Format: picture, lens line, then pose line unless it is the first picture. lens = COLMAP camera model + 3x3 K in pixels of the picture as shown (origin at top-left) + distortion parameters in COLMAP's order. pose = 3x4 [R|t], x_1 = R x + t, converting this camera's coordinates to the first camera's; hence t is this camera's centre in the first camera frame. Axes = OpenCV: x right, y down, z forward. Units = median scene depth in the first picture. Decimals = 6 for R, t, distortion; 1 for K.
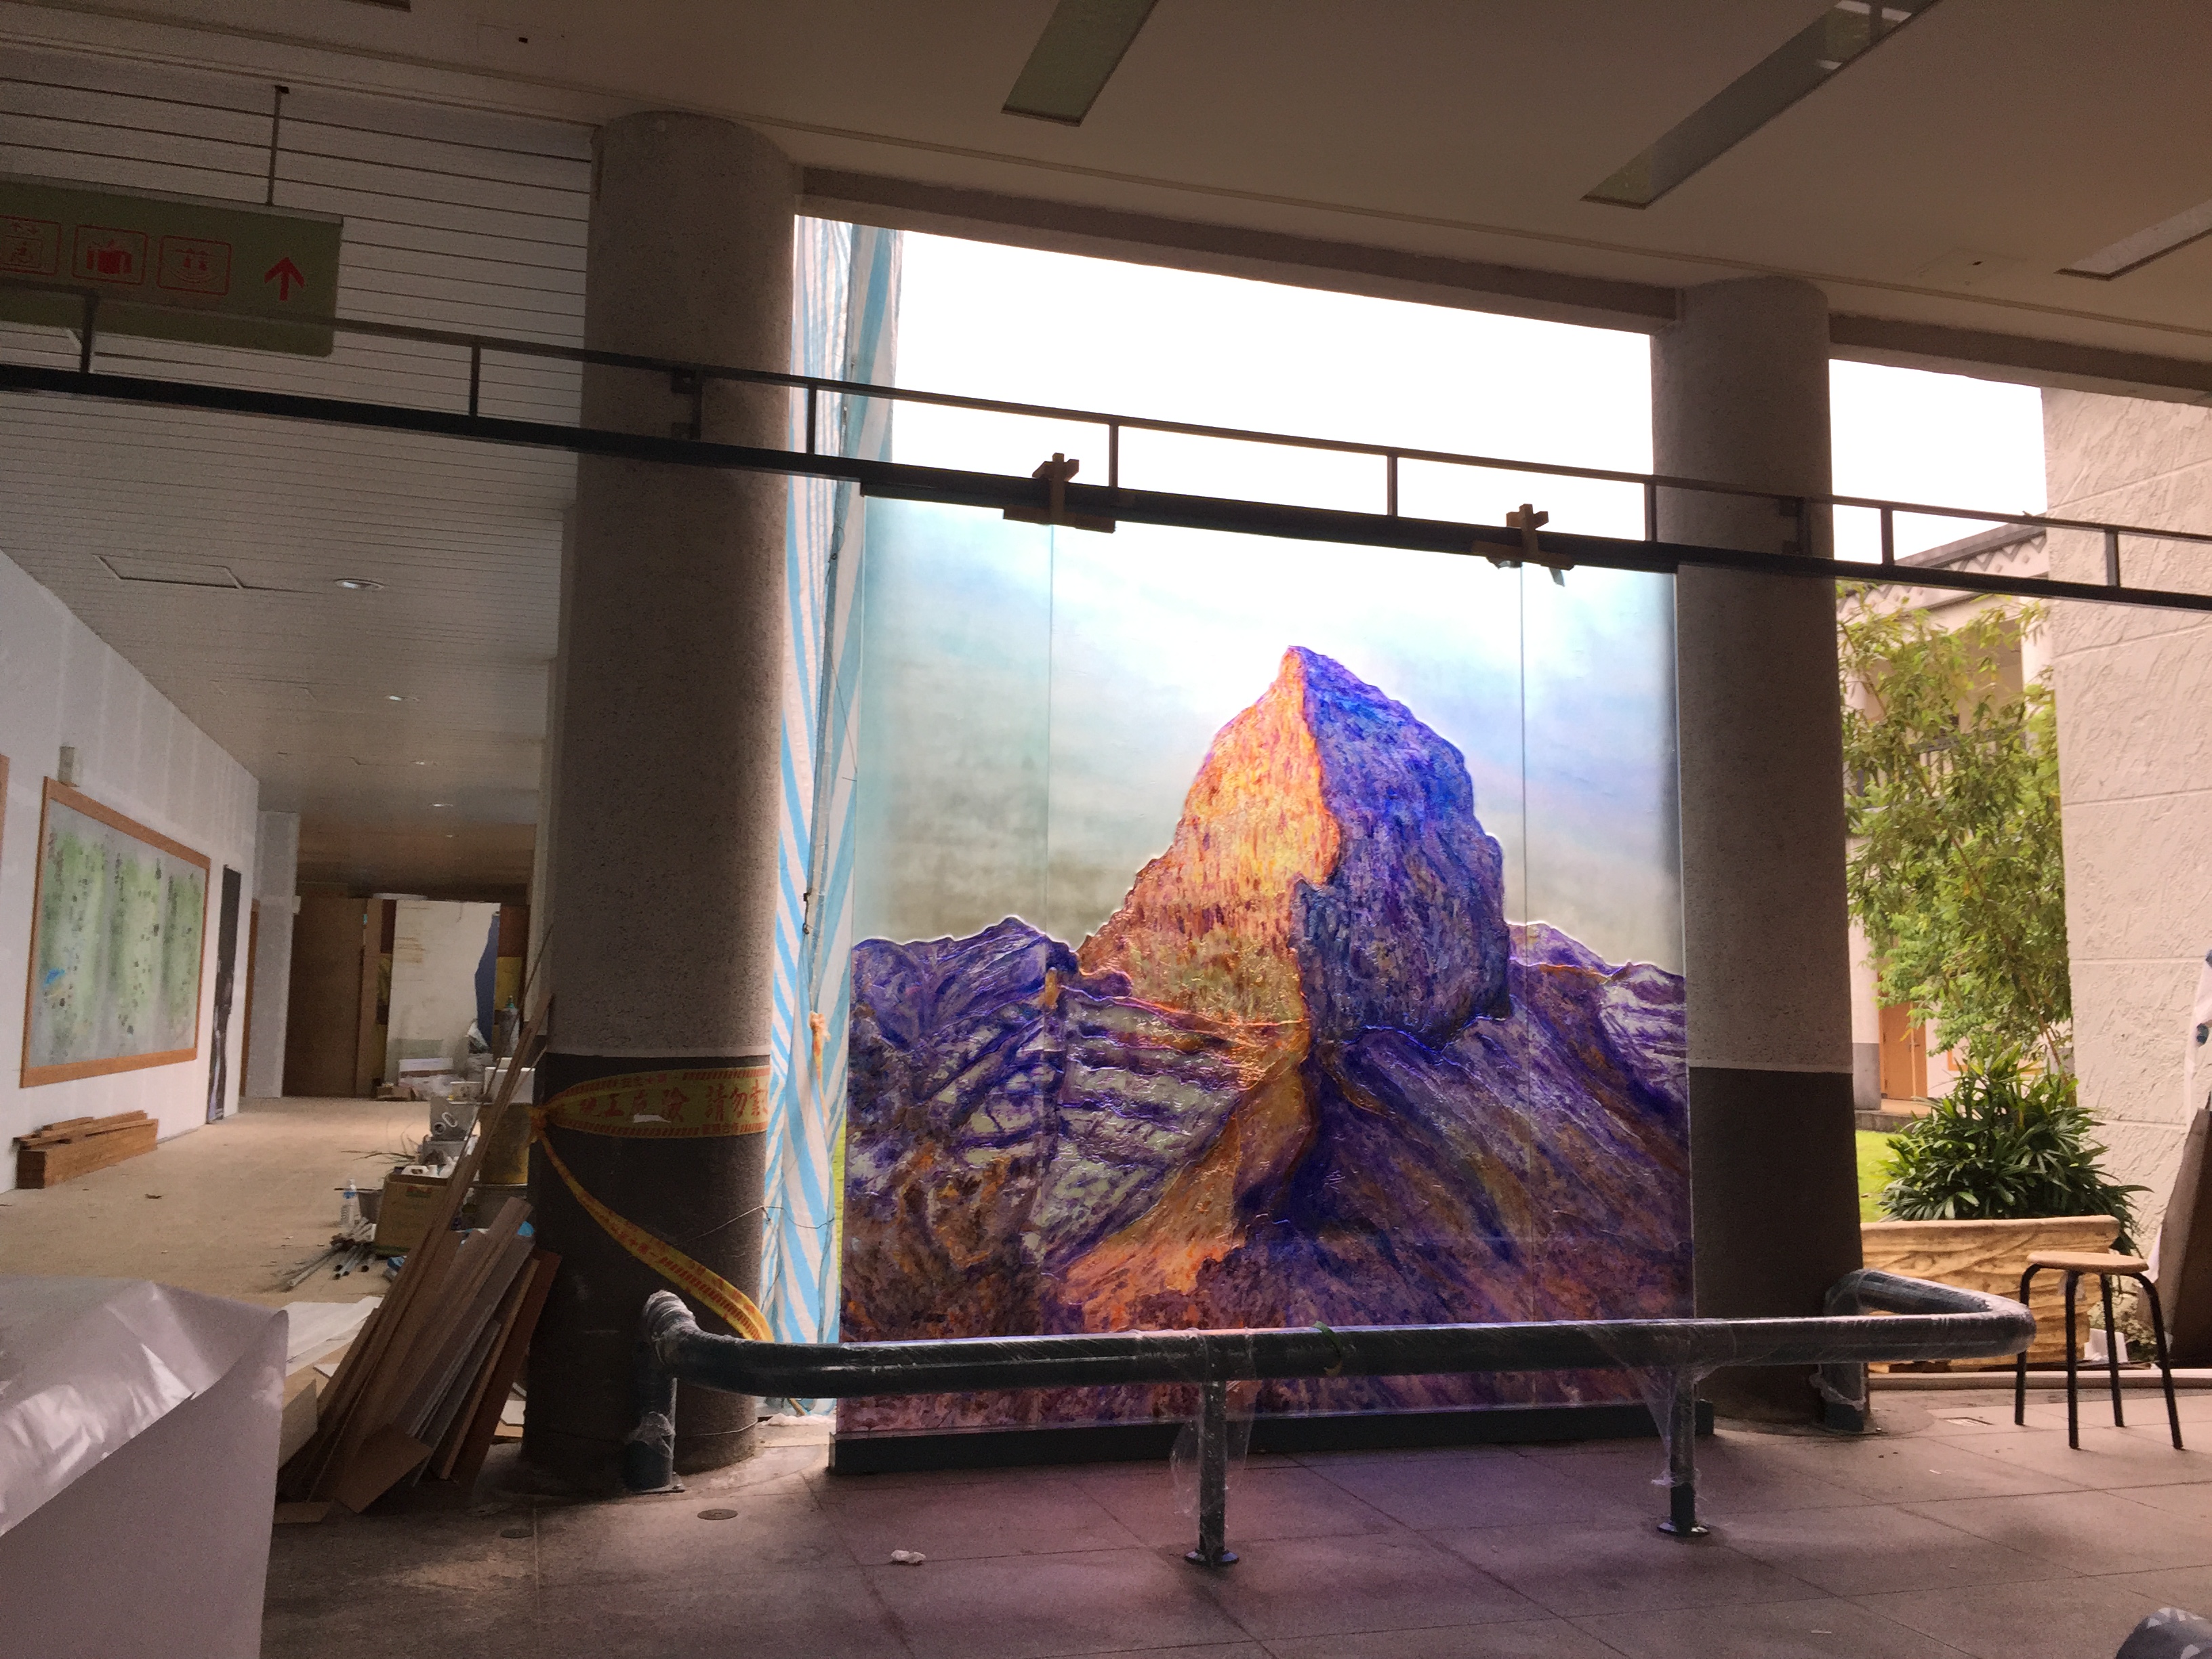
lens RADIAL K [[1889.6, 0, 1106.0], [0, 1889.6, 827.5], [0, 0, 1]] dist [-0.006738, 0.000360]
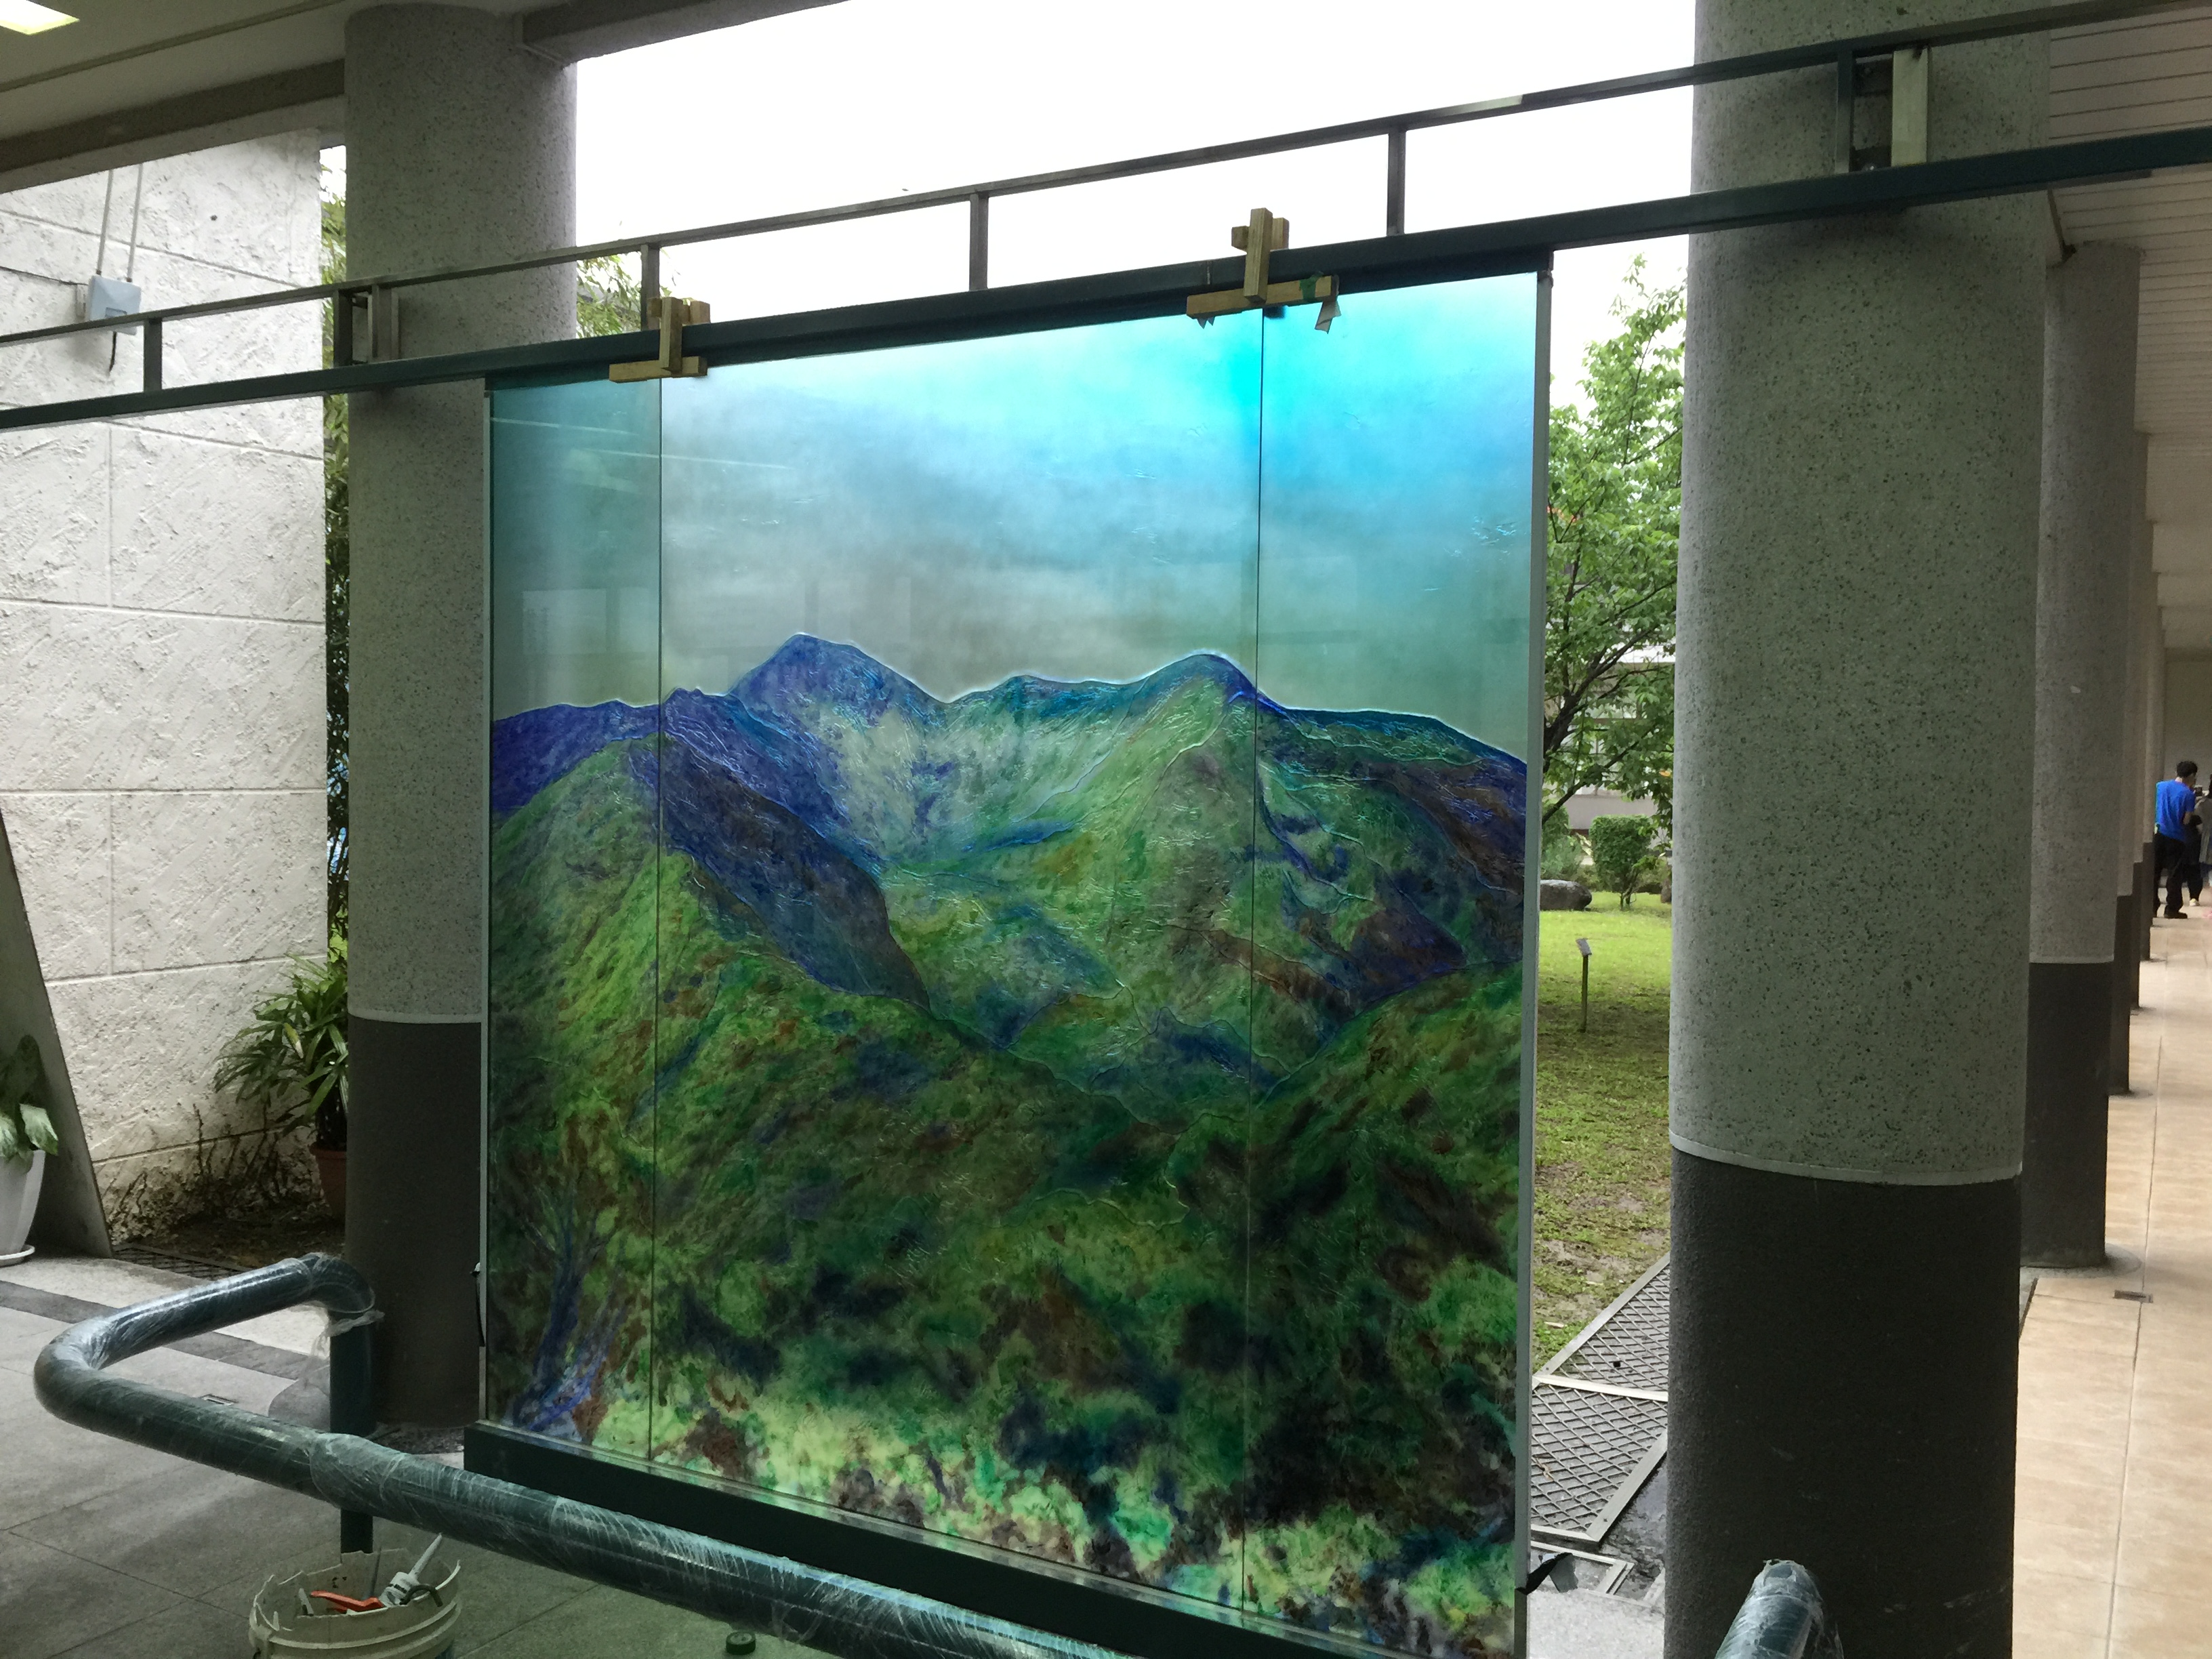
lens RADIAL K [[1889.6, 0, 1106.7], [0, 1889.6, 823.8], [0, 0, 1]] dist [-0.006738, 0.000360]
pose [[0.685223, 0.023096, -0.727967, 0.661278], [0.071355, 0.992560, 0.098656, -0.041903], [0.724829, -0.119545, 0.678477, 0.560062]]
